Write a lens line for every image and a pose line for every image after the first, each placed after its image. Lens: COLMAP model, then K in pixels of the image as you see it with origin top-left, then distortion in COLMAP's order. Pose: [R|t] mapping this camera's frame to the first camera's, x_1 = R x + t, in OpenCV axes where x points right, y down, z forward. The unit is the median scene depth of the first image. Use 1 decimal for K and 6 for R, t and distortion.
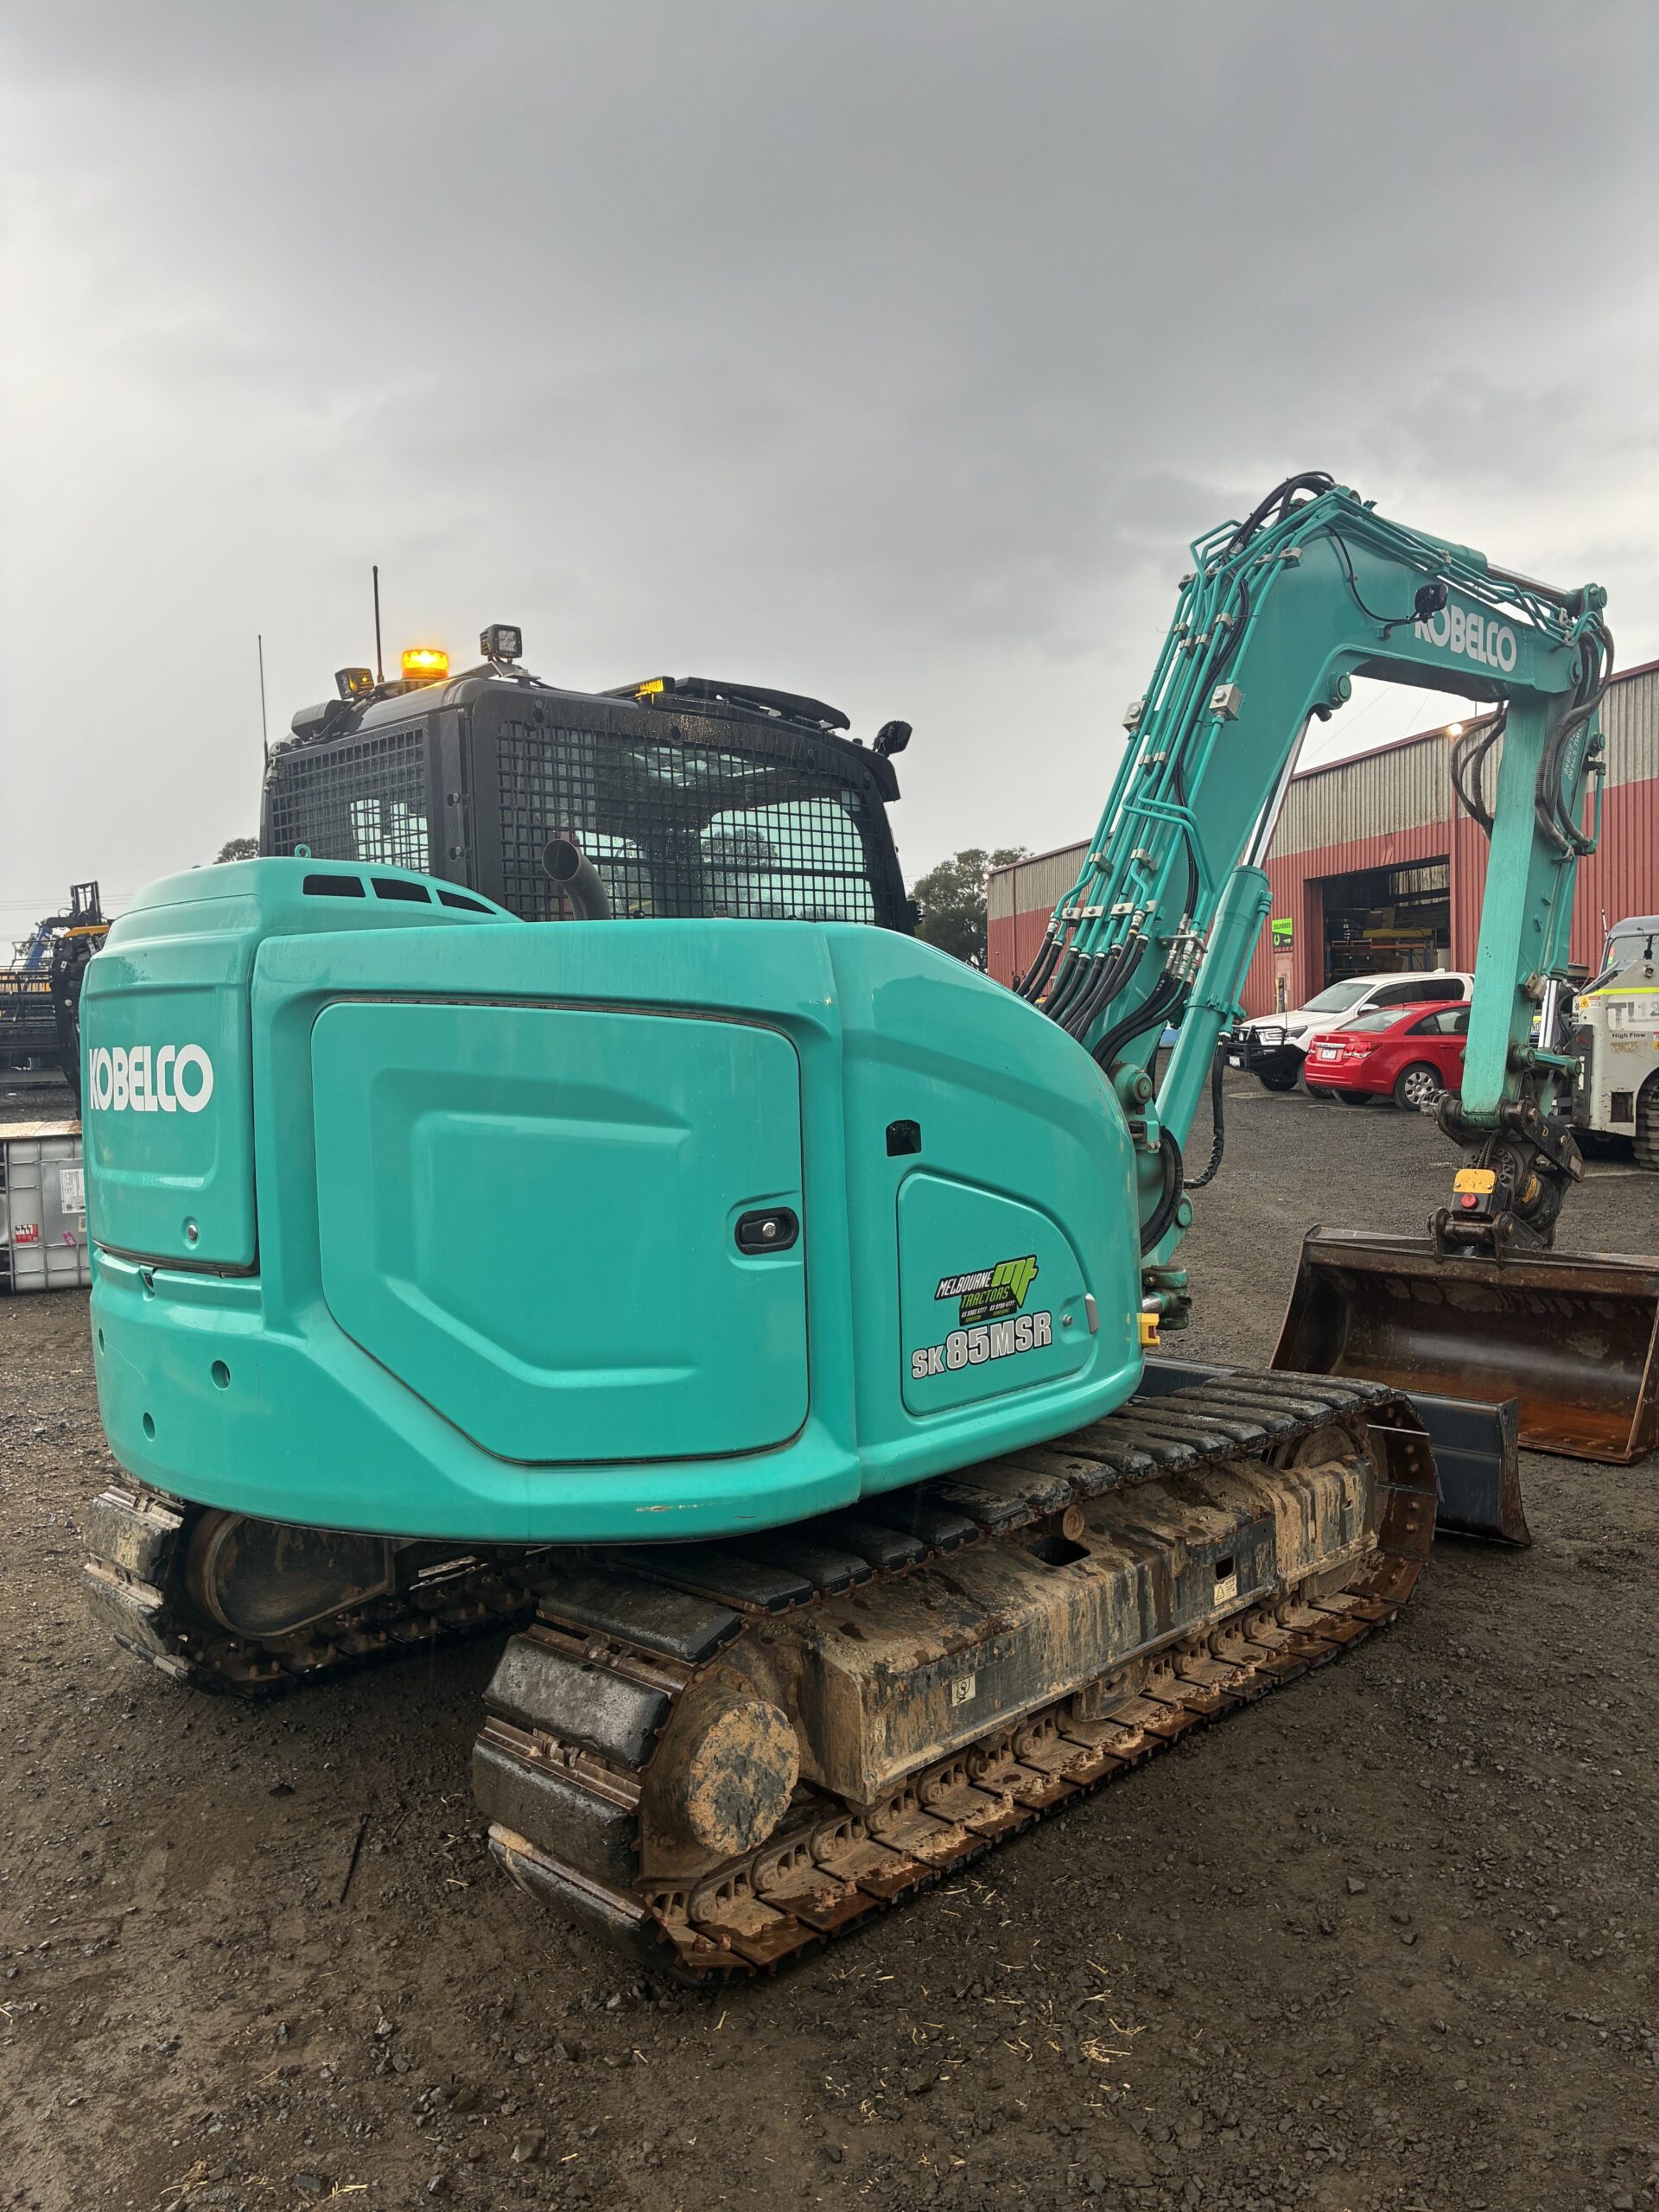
lens RADIAL K [[1672.9, 0, 826.2], [0, 1672.9, 1107.8], [0, 0, 1]] dist [-0.000542, 0.001705]
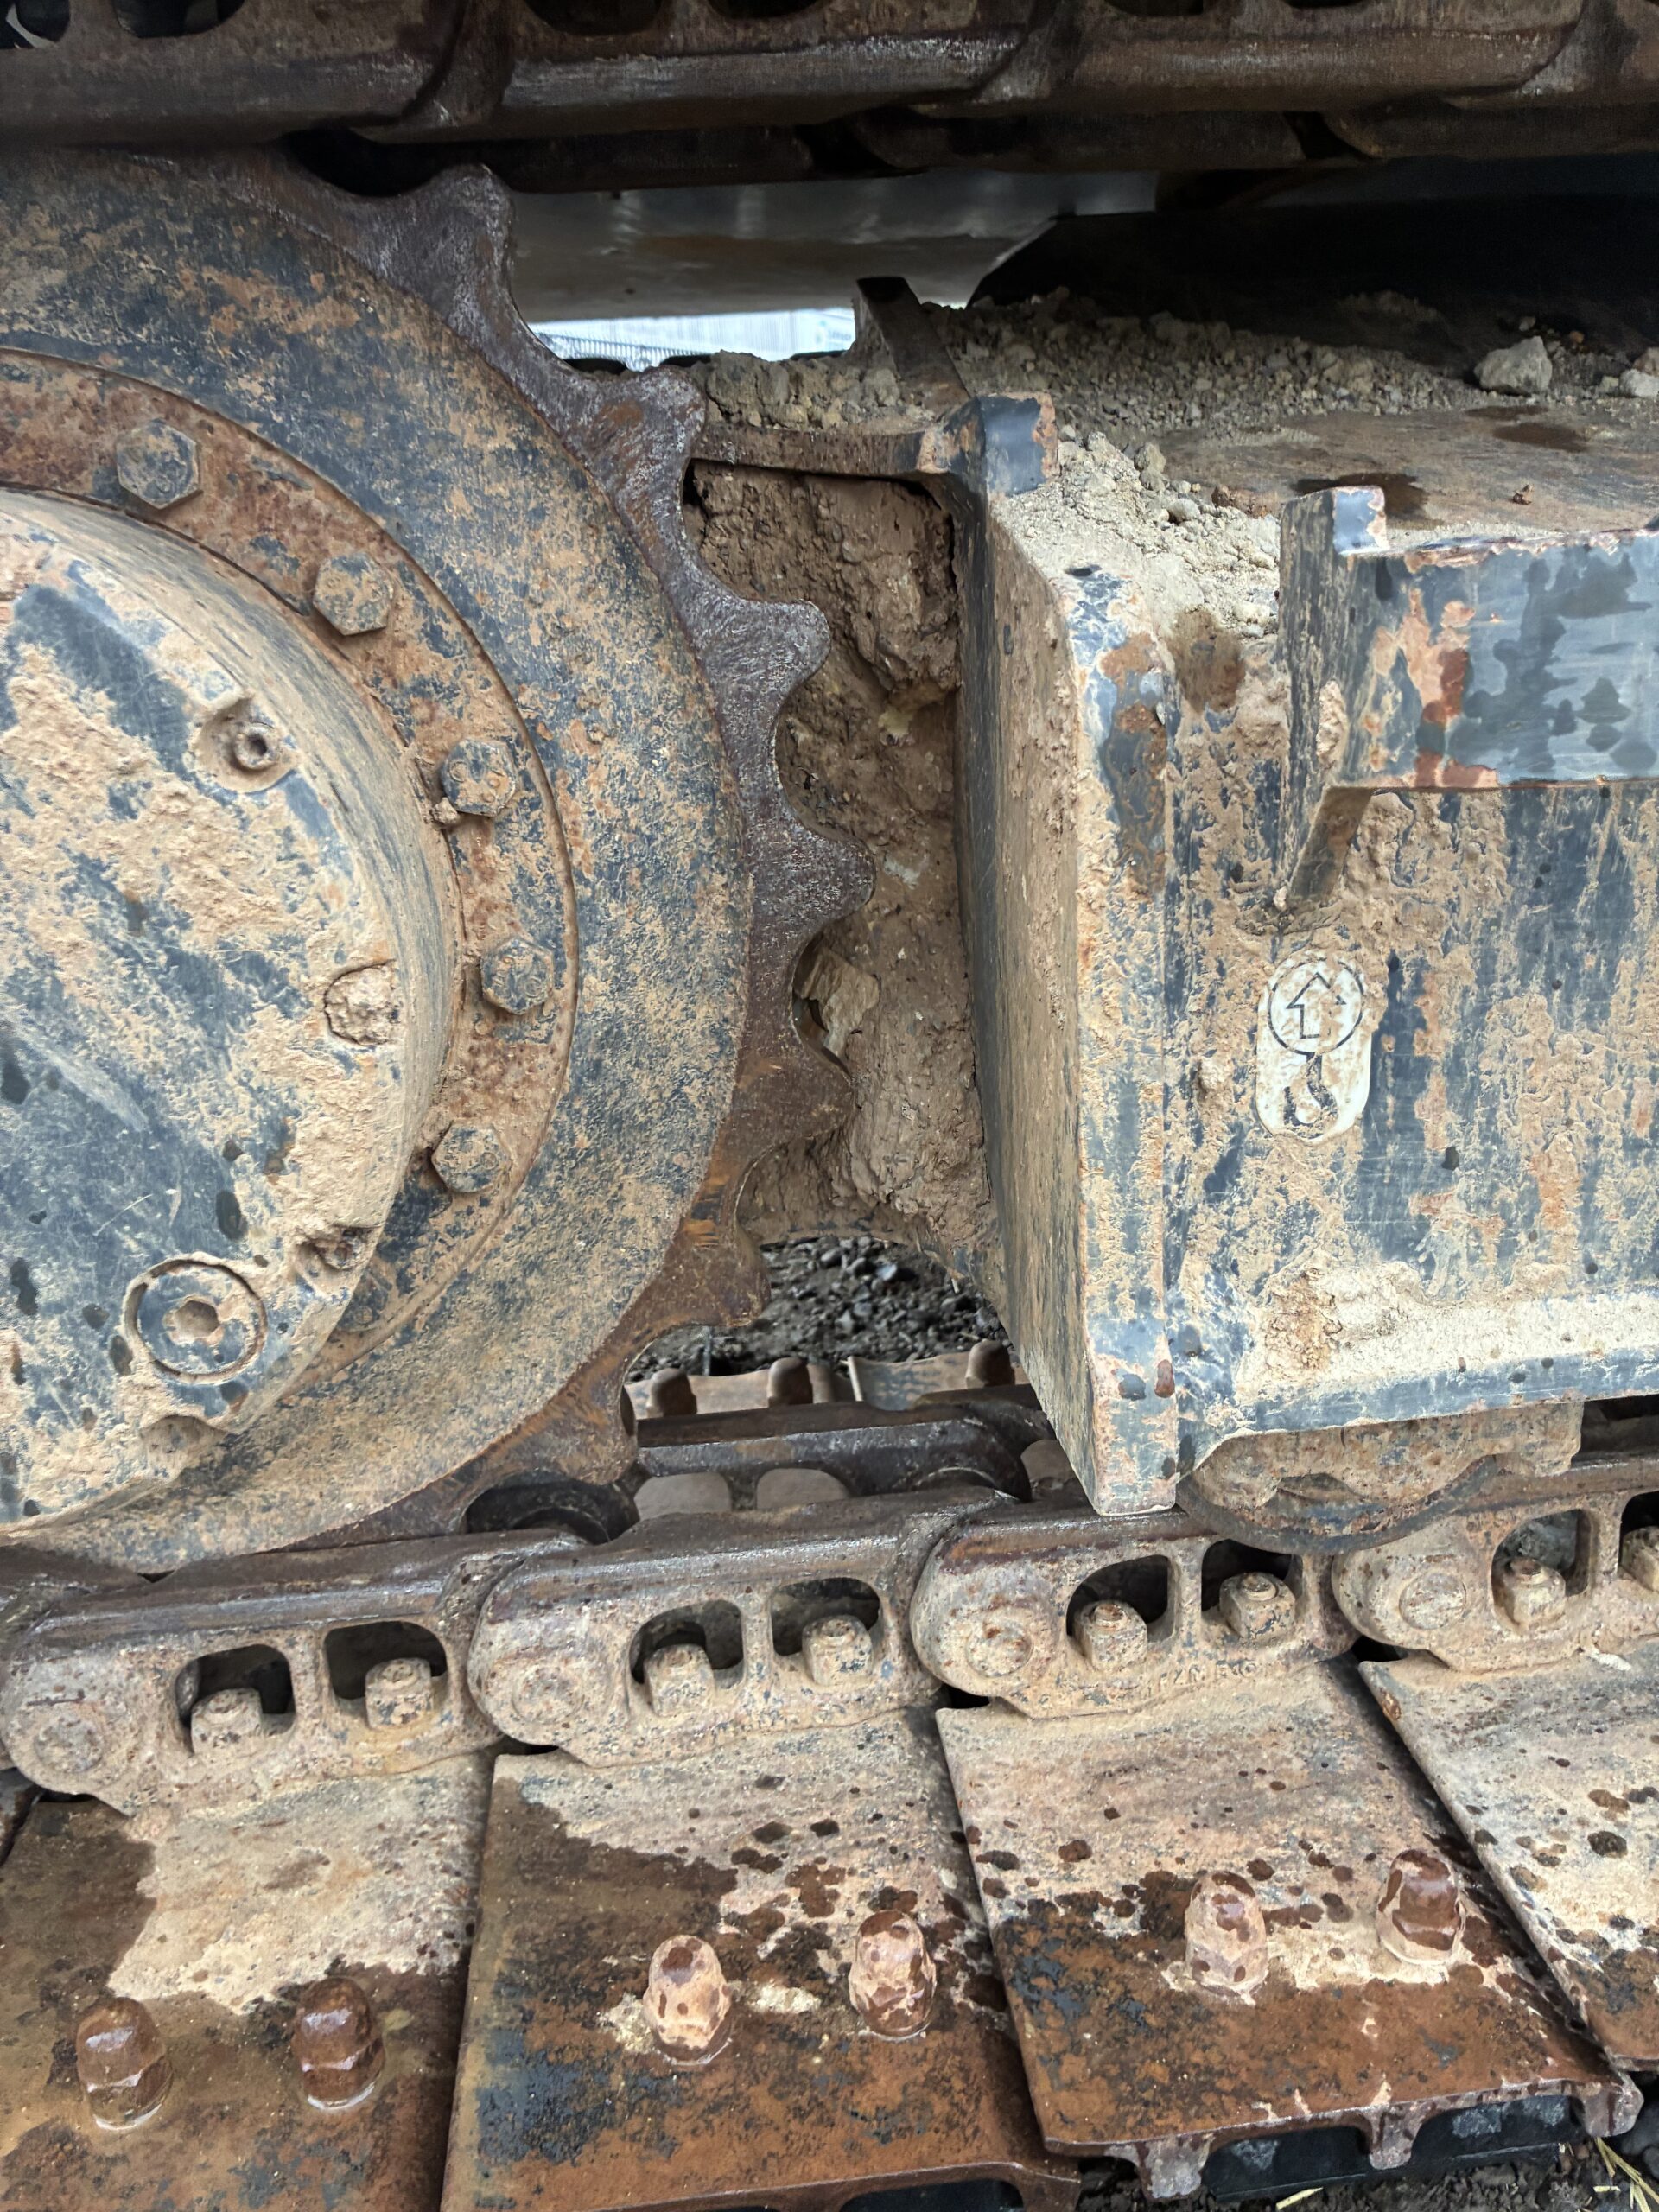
lens RADIAL K [[1672.9, 0, 831.6], [0, 1672.9, 1111.4], [0, 0, 1]] dist [-0.000542, 0.001705]
pose [[0.772043, 0.177505, -0.610280, 0.086385], [0.004929, 0.958507, 0.285026, 0.336289], [0.635552, -0.223061, 0.739133, 0.869734]]
